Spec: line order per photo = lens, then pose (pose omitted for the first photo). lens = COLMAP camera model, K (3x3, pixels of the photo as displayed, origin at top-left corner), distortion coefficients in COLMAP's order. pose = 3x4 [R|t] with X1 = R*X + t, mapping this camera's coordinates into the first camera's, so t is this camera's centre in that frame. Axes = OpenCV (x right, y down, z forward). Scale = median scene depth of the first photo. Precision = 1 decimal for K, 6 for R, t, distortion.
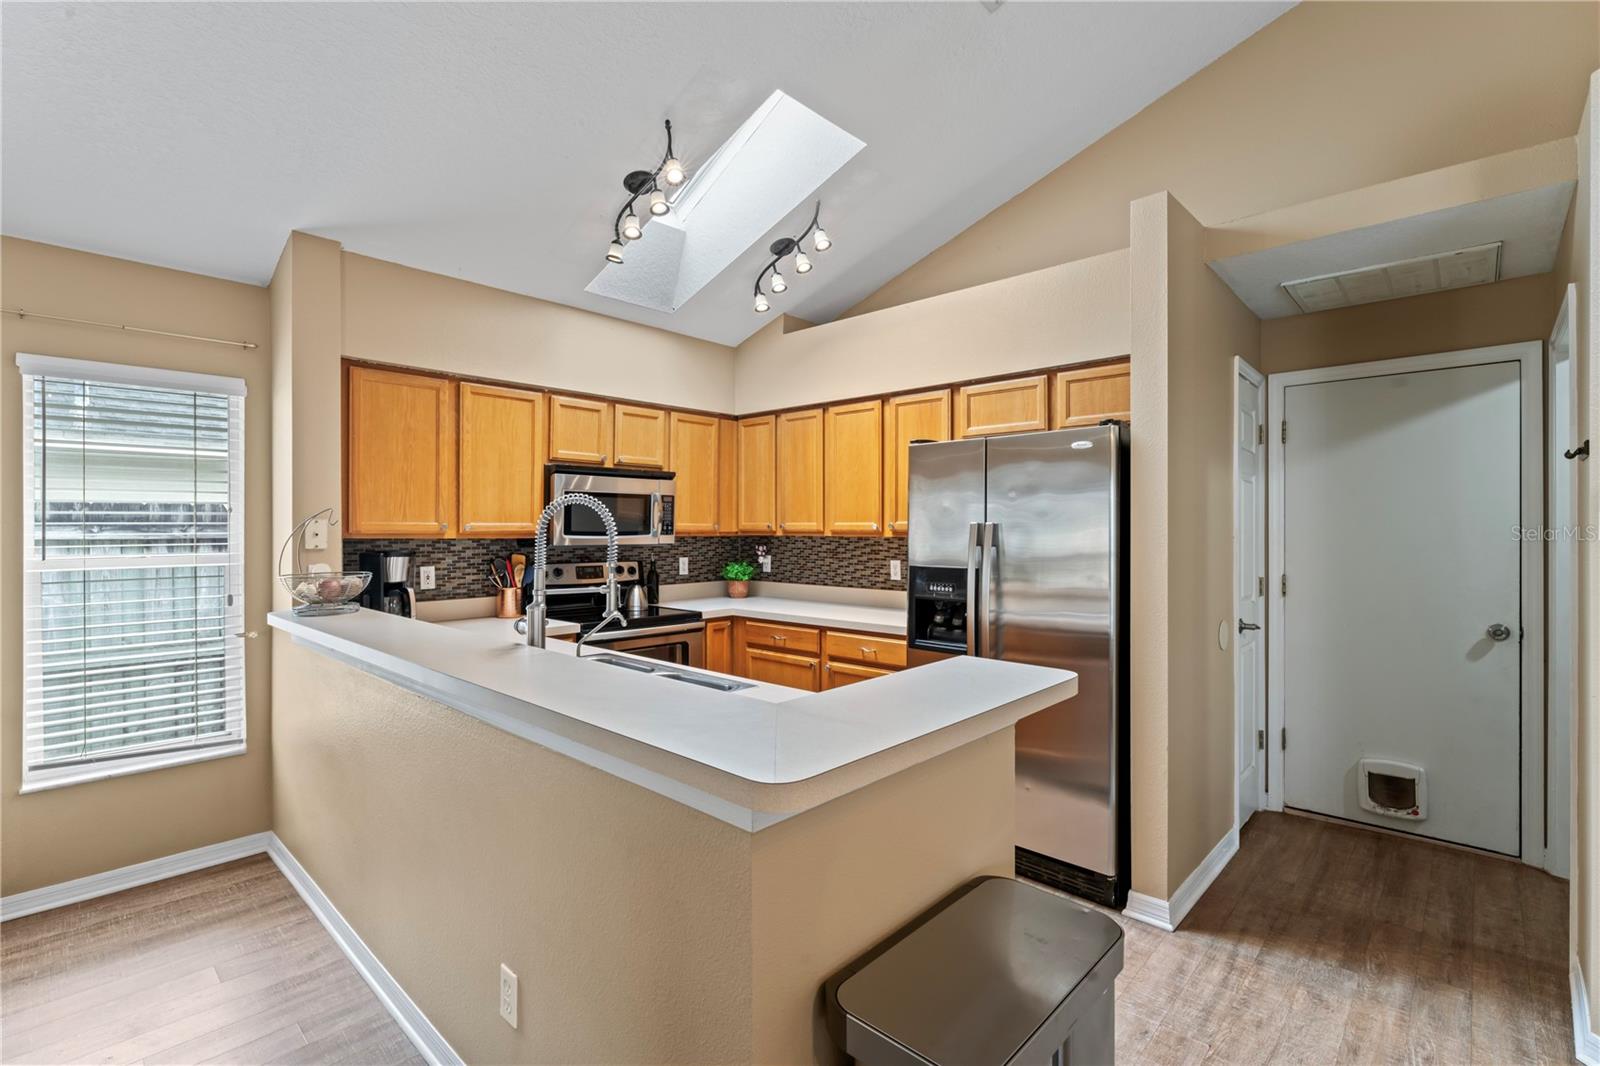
lens RADIAL K [[718.0, 0, 789.7], [0, 718.0, 535.0], [0, 0, 1]] dist [-0.004510, -0.000322]
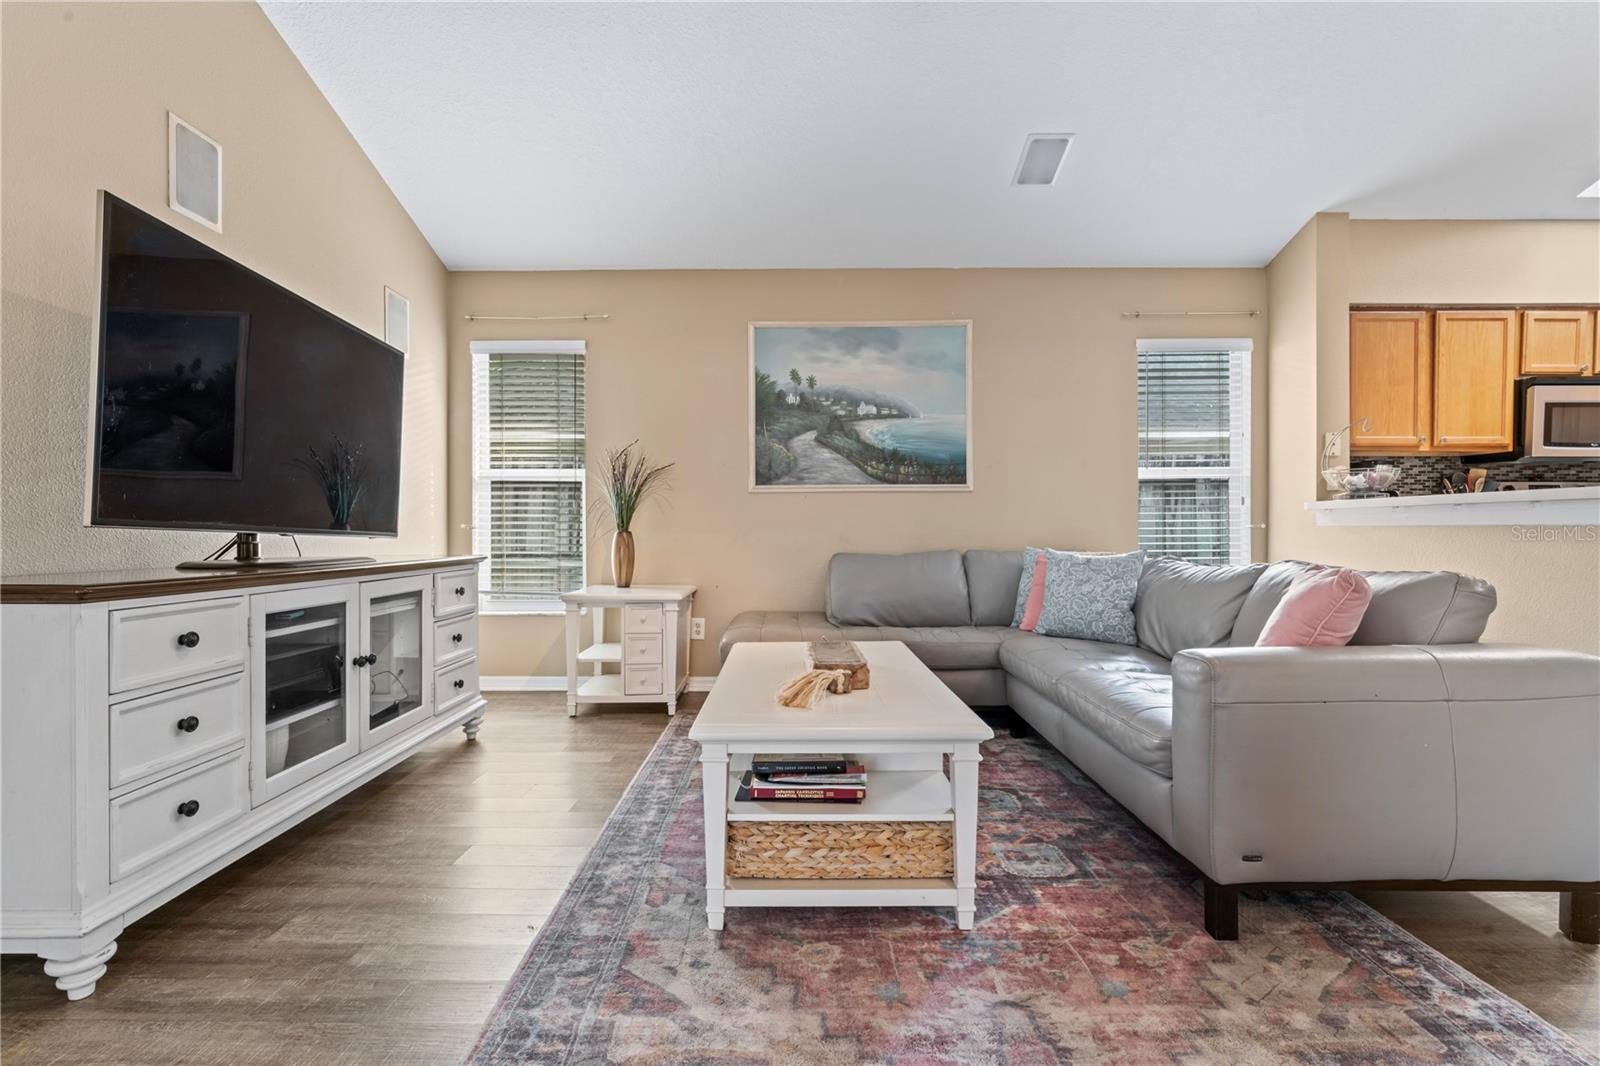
lens RADIAL K [[718.0, 0, 795.1], [0, 718.0, 531.5], [0, 0, 1]] dist [-0.004510, -0.000322]
pose [[0.677224, 0.001738, -0.735774, -0.289861], [-0.005500, 0.999981, -0.002700, 0.129241], [0.735756, 0.005876, 0.677221, -0.456556]]
